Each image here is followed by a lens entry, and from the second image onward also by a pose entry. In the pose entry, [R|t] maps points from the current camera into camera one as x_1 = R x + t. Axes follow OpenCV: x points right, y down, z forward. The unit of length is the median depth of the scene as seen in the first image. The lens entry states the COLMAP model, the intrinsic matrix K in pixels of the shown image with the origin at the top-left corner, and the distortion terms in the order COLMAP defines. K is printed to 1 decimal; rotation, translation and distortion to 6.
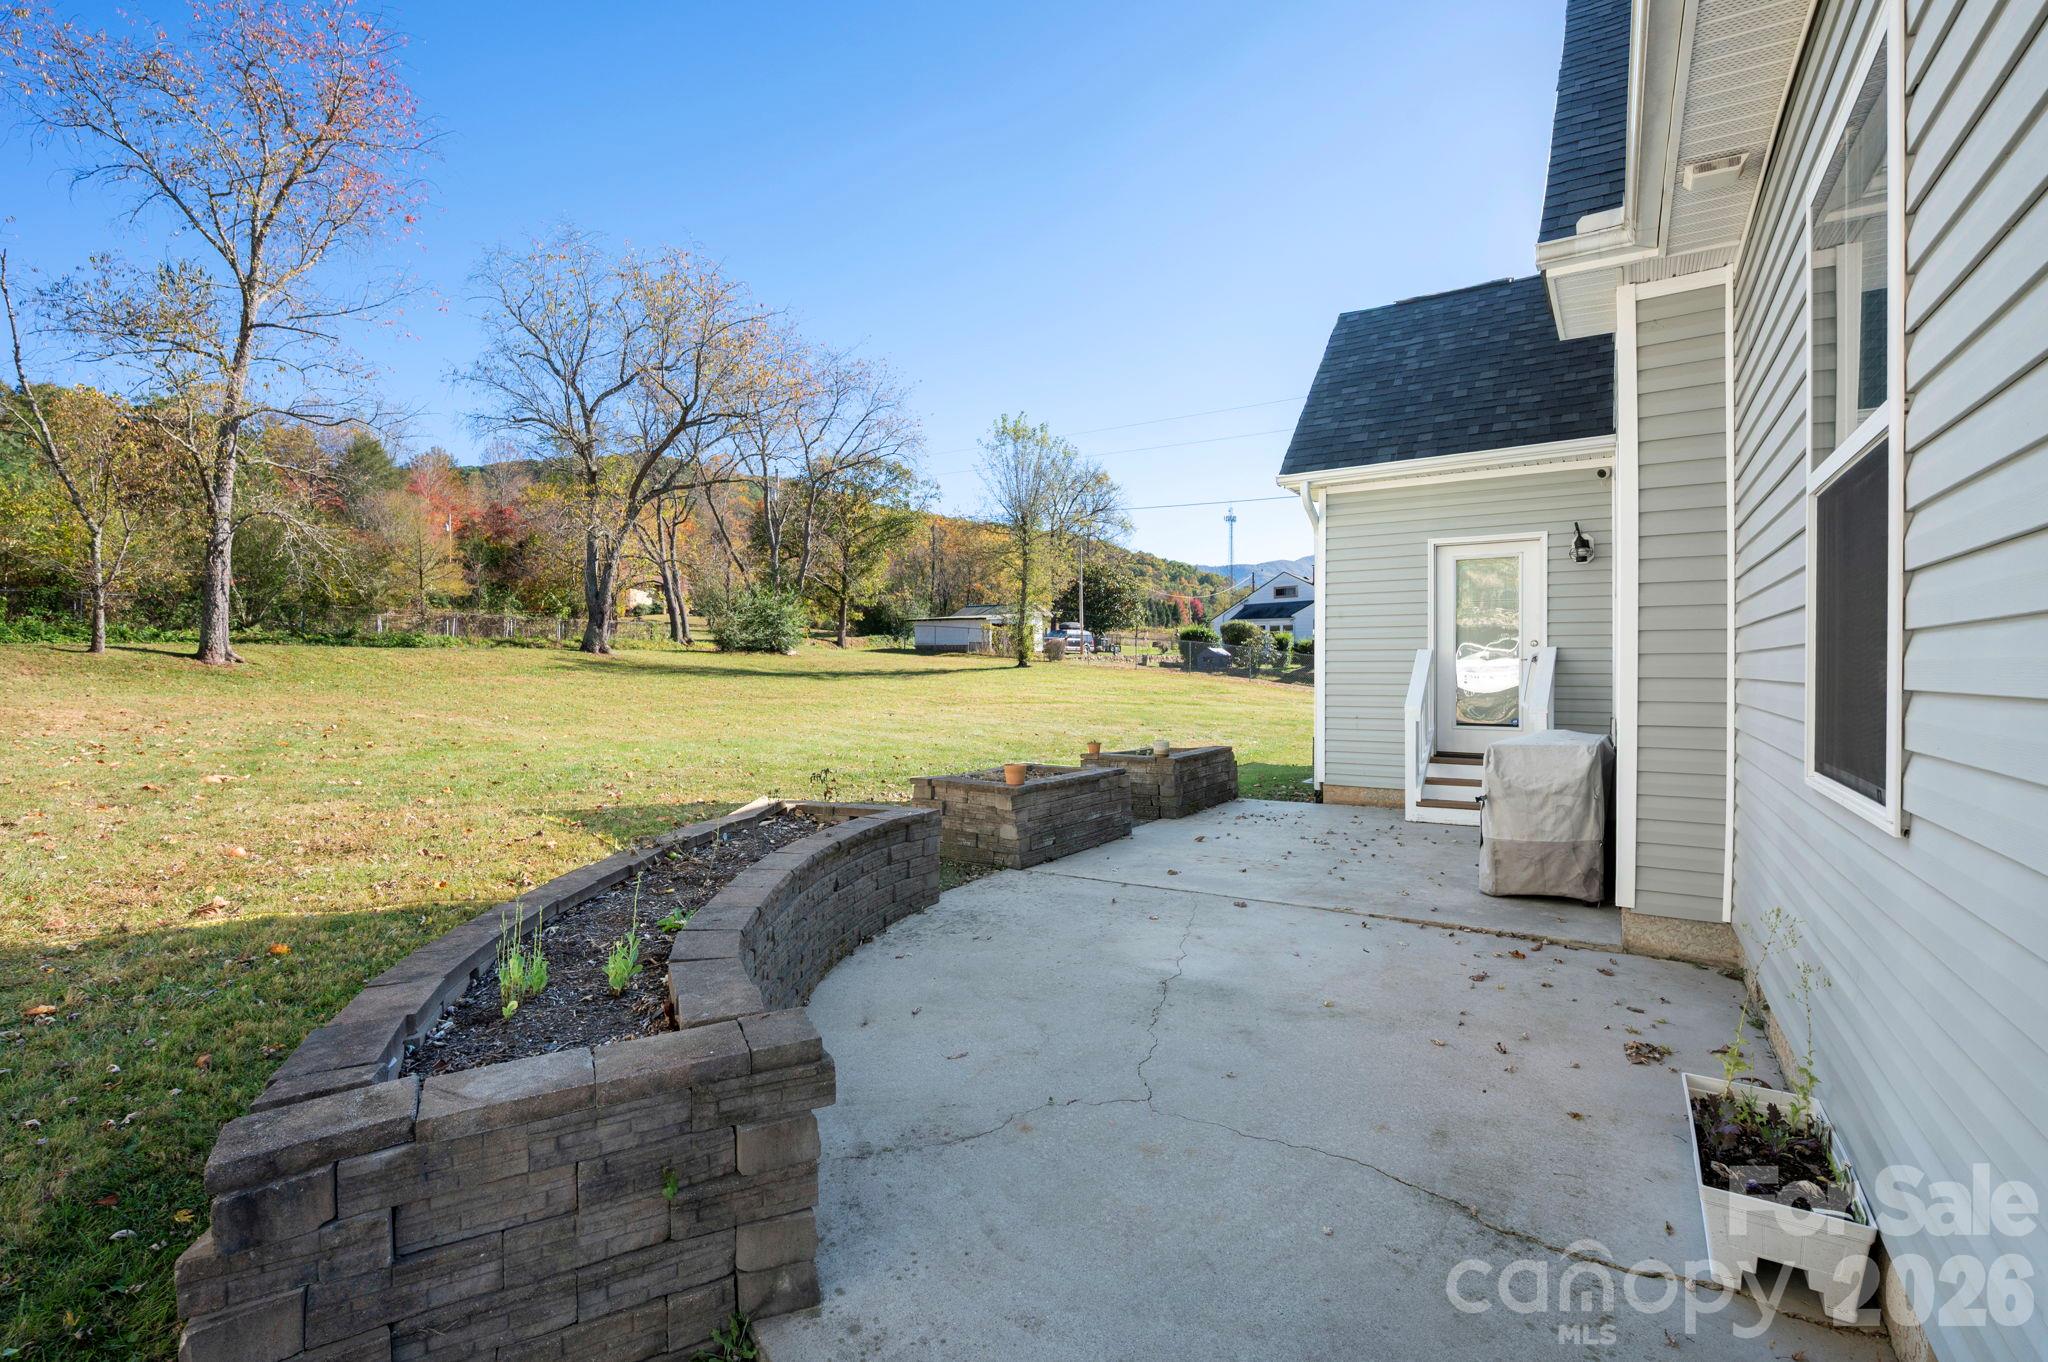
lens RADIAL K [[906.7, 0, 1020.8], [0, 906.7, 678.2], [0, 0, 1]] dist [-0.005393, -0.000570]
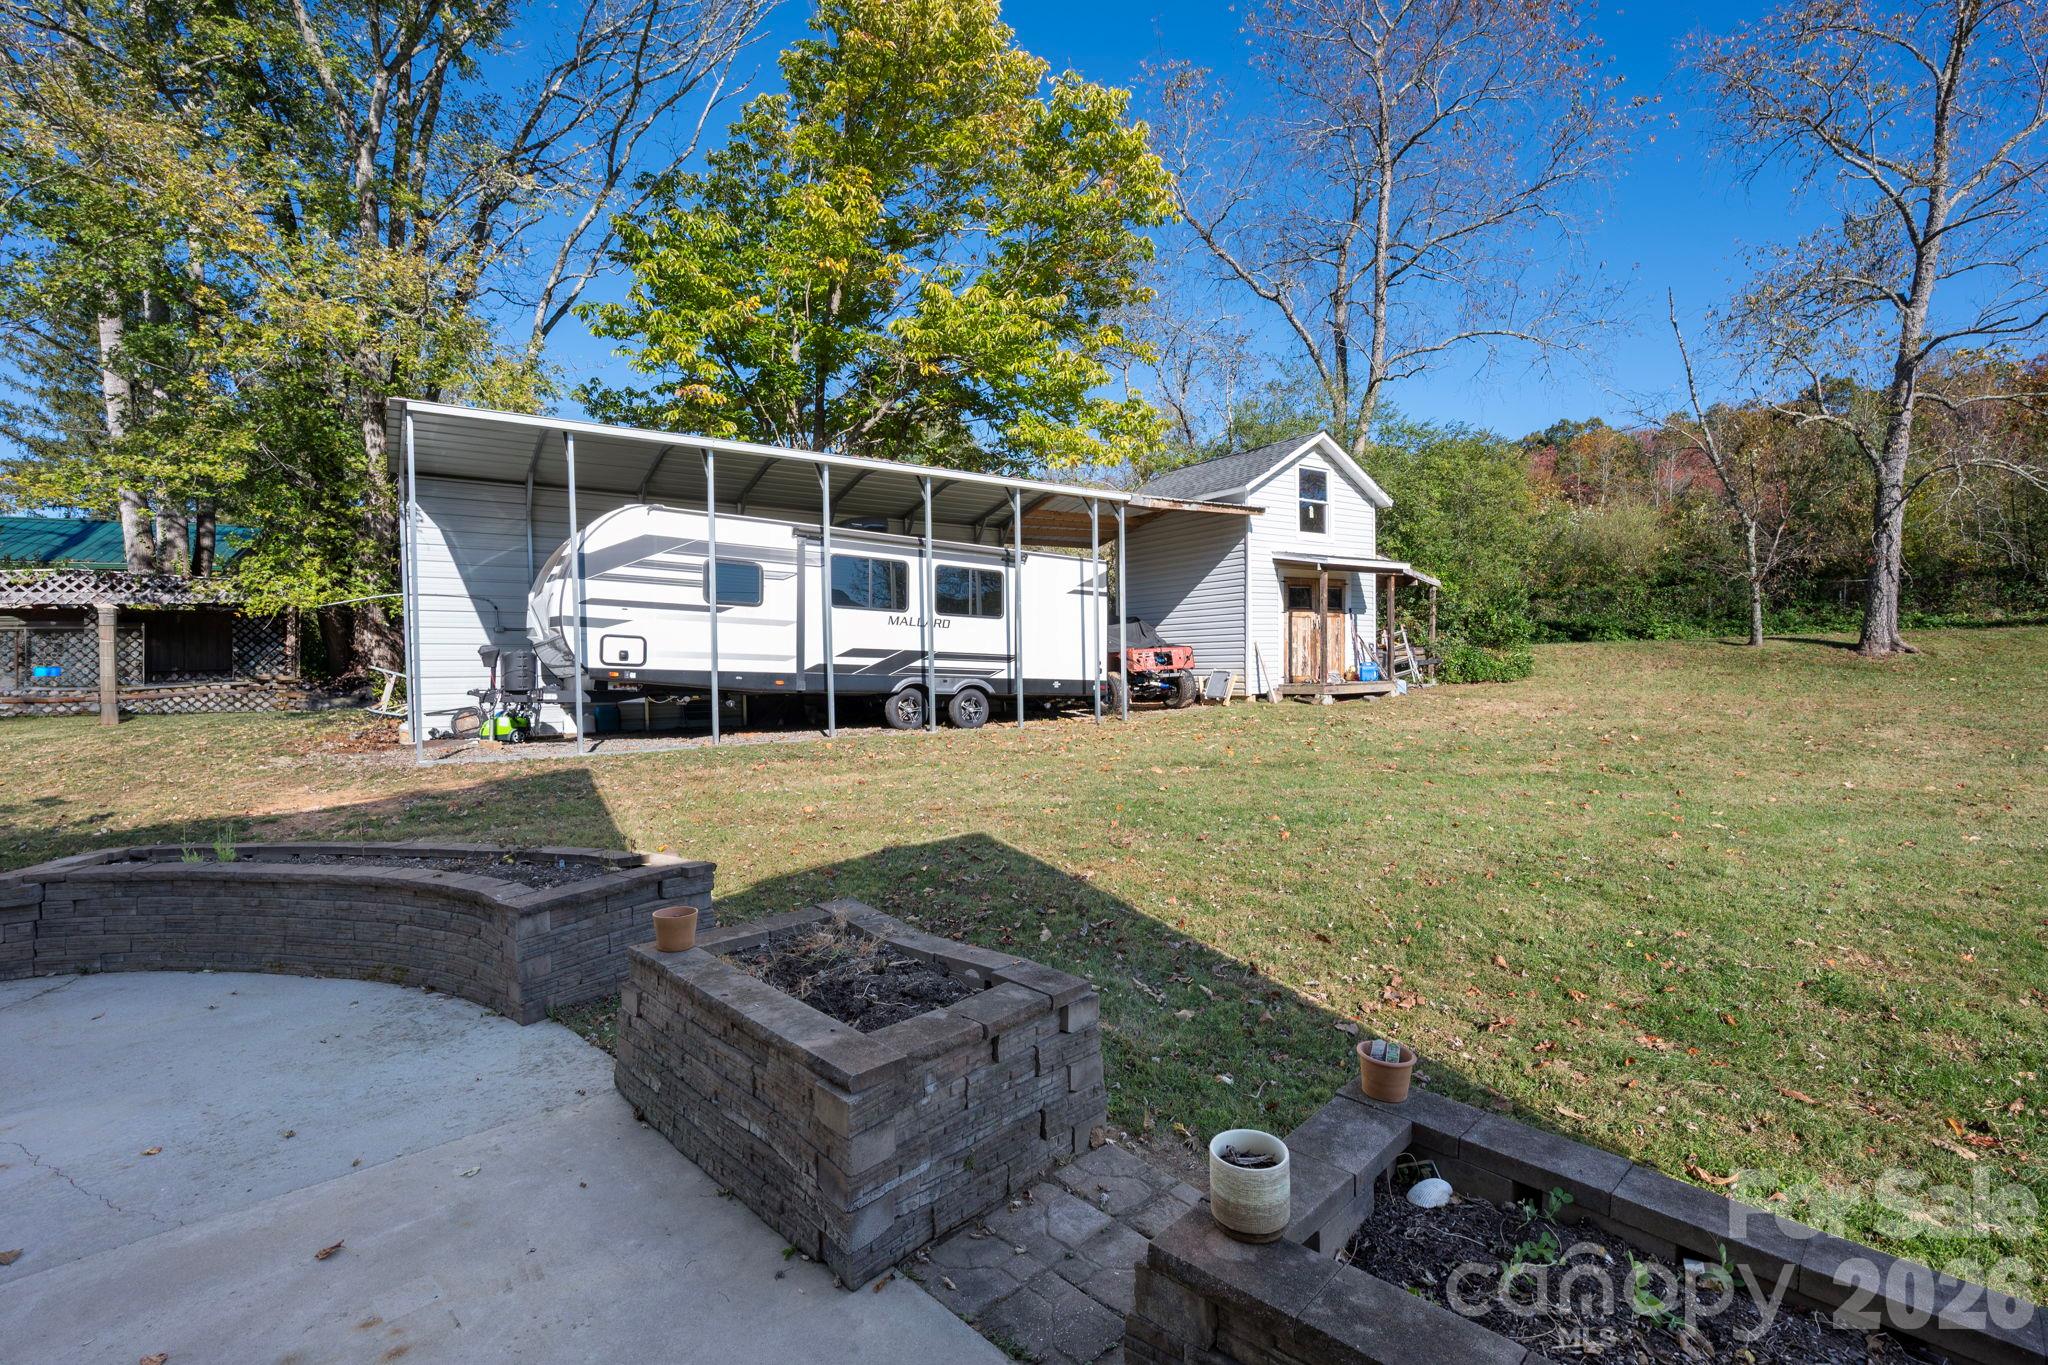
lens RADIAL K [[906.7, 0, 1017.6], [0, 906.7, 679.9], [0, 0, 1]] dist [-0.005393, -0.000570]
pose [[-0.194532, 0.023973, -0.980603, 0.143348], [0.002370, 0.999710, 0.023970, -0.016074], [0.980893, 0.002339, -0.194532, 0.388667]]
